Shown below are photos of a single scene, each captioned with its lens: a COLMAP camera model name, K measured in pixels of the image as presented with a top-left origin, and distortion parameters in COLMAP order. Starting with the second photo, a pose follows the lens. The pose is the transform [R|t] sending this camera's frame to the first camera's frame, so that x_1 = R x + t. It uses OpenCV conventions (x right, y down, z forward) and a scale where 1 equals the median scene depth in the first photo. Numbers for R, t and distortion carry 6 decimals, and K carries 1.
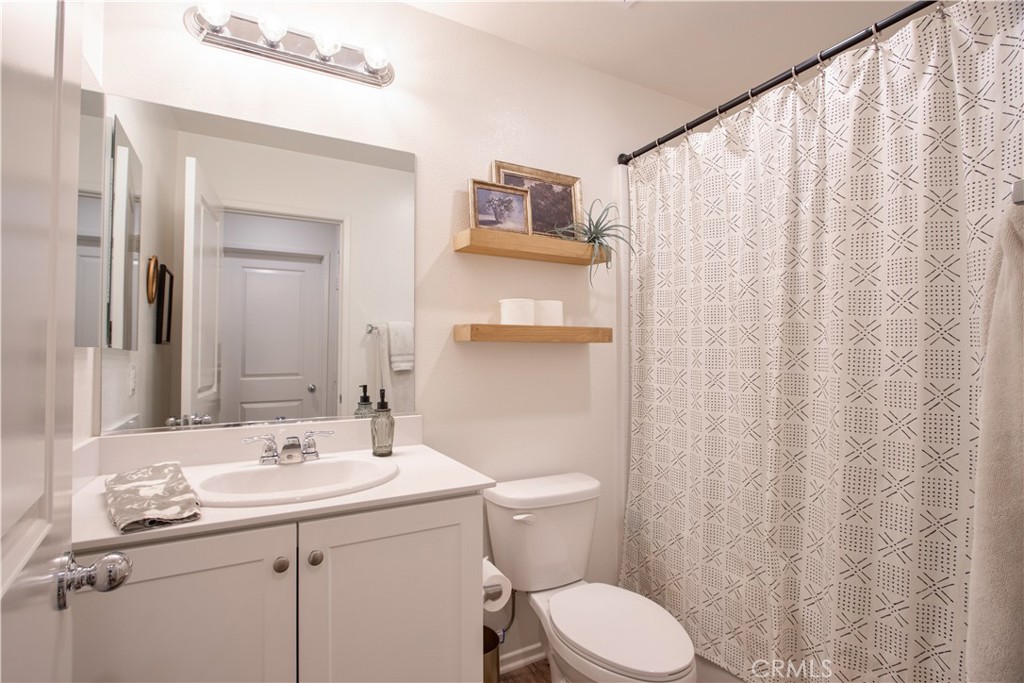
lens RADIAL K [[492.0, 0, 511.6], [0, 492.0, 338.5], [0, 0, 1]] dist [-0.020431, 0.004305]
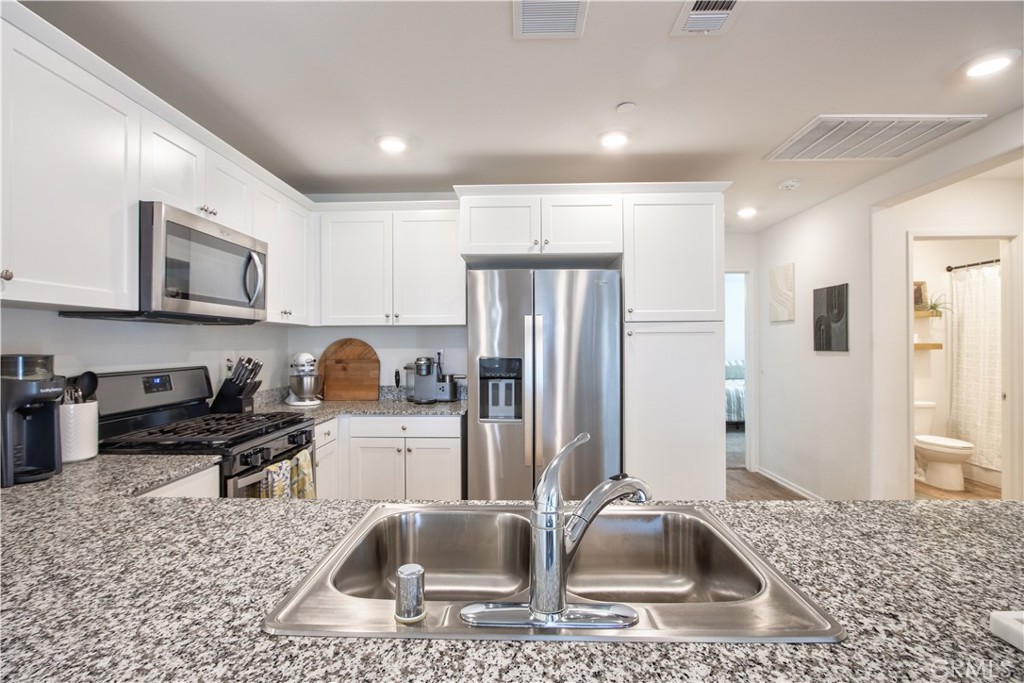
lens RADIAL K [[492.0, 0, 516.6], [0, 492.0, 340.7], [0, 0, 1]] dist [-0.020431, 0.004305]
pose [[0.869342, -0.003771, -0.494196, -0.450118], [0.015903, 0.999667, 0.020347, -0.118233], [0.493954, -0.025547, 0.869112, -2.174622]]
